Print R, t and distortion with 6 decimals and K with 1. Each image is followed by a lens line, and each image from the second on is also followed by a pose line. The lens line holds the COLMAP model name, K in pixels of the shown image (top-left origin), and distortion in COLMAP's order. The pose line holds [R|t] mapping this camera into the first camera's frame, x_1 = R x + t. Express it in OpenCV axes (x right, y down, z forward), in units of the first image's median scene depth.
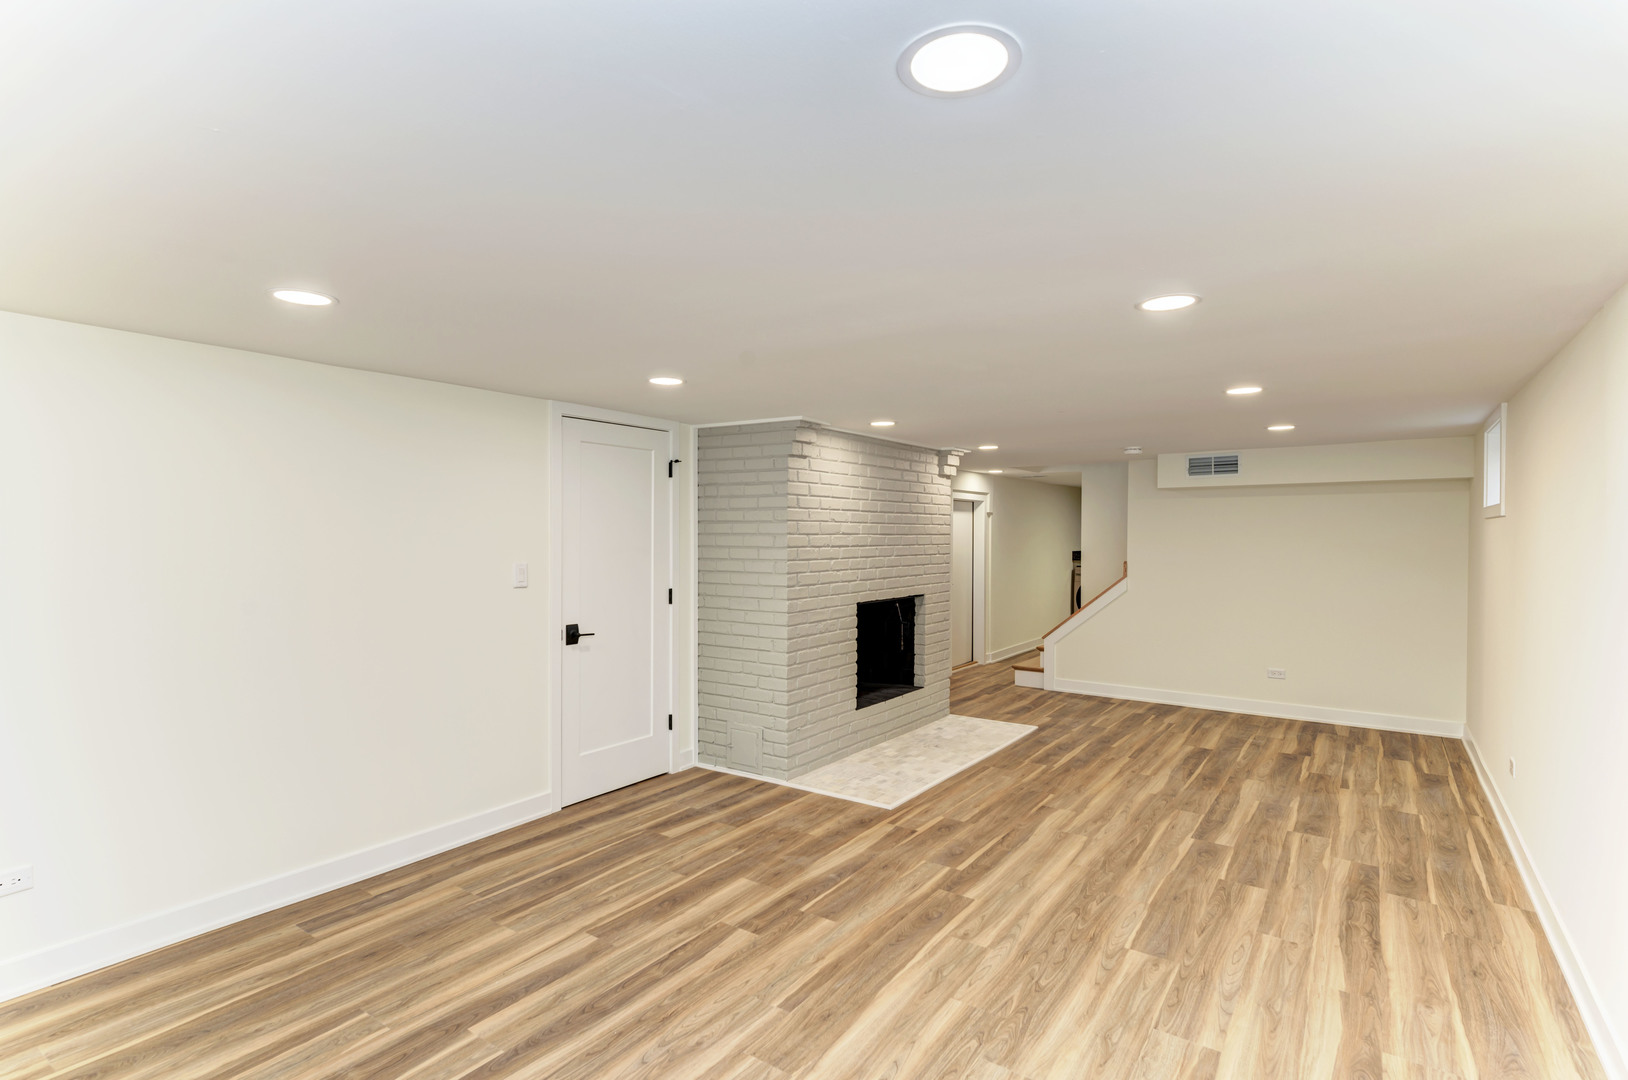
lens RADIAL K [[796.5, 0, 810.0], [0, 796.5, 536.9], [0, 0, 1]] dist [0.016161, -0.001741]
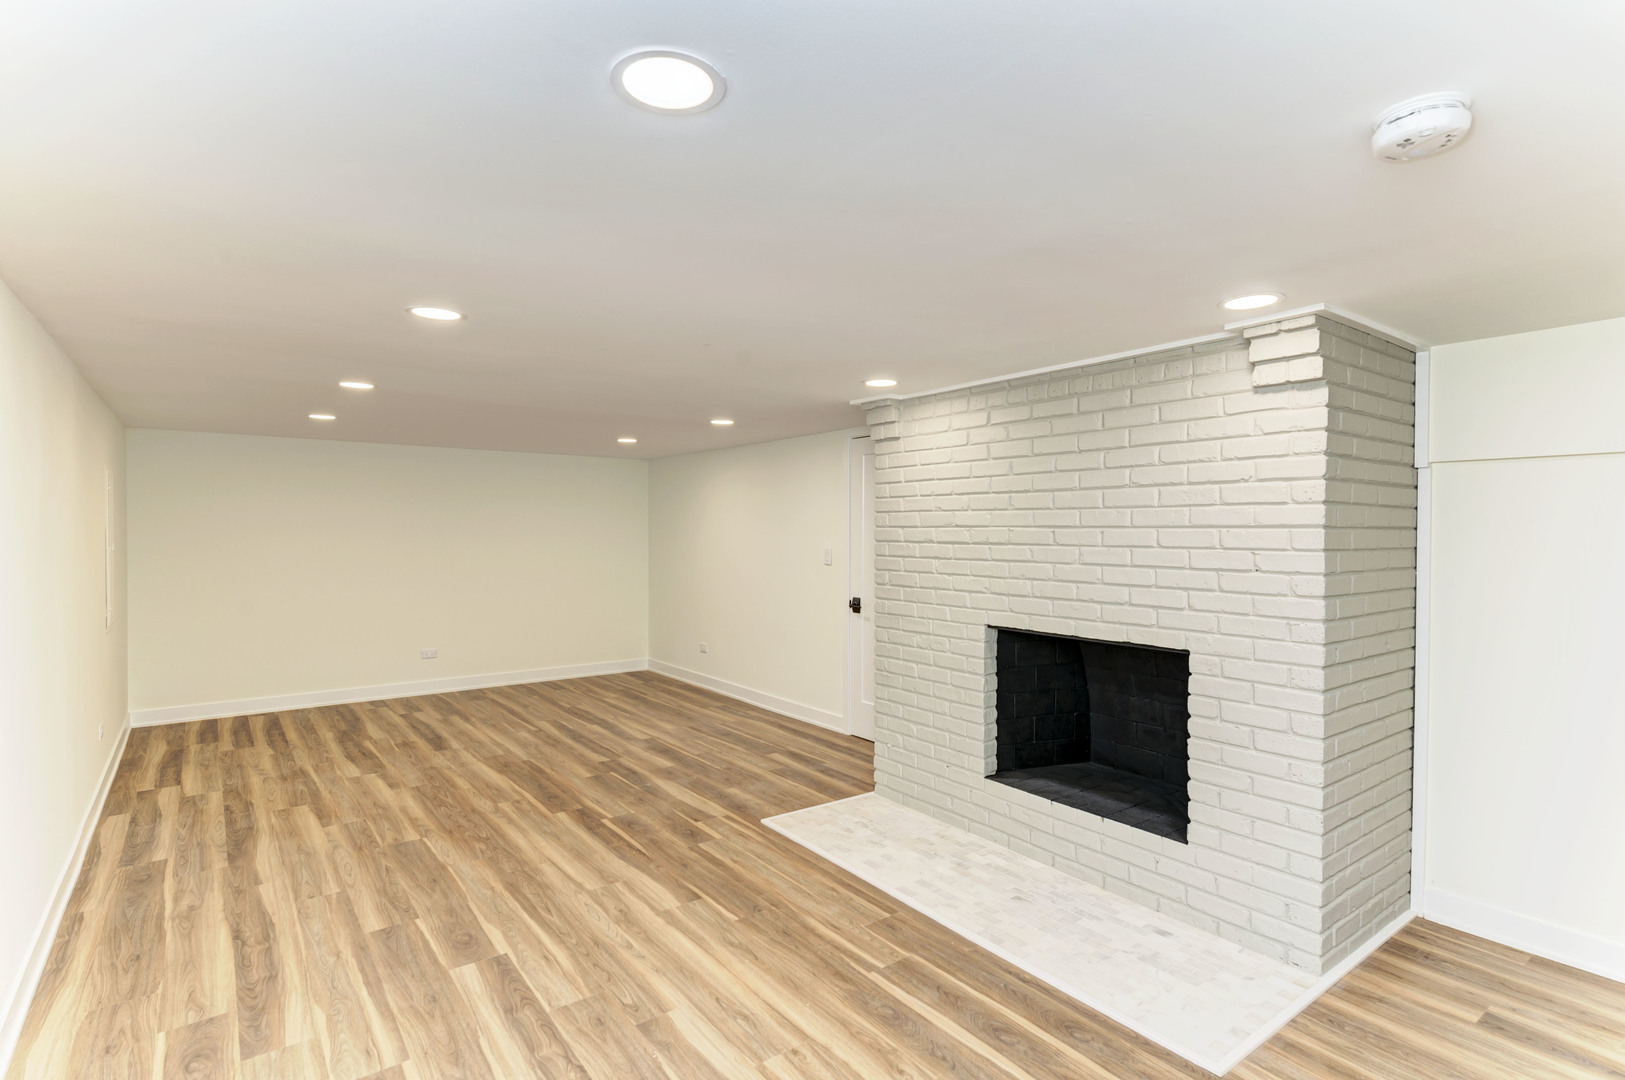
lens RADIAL K [[795.0, 0, 806.2], [0, 795.0, 537.5], [0, 0, 1]] dist [0.016161, -0.001741]
pose [[-0.307757, 0.005344, -0.951450, 1.096736], [-0.009270, 0.999920, 0.008615, 0.002203], [0.951420, 0.011472, -0.307682, 1.511724]]
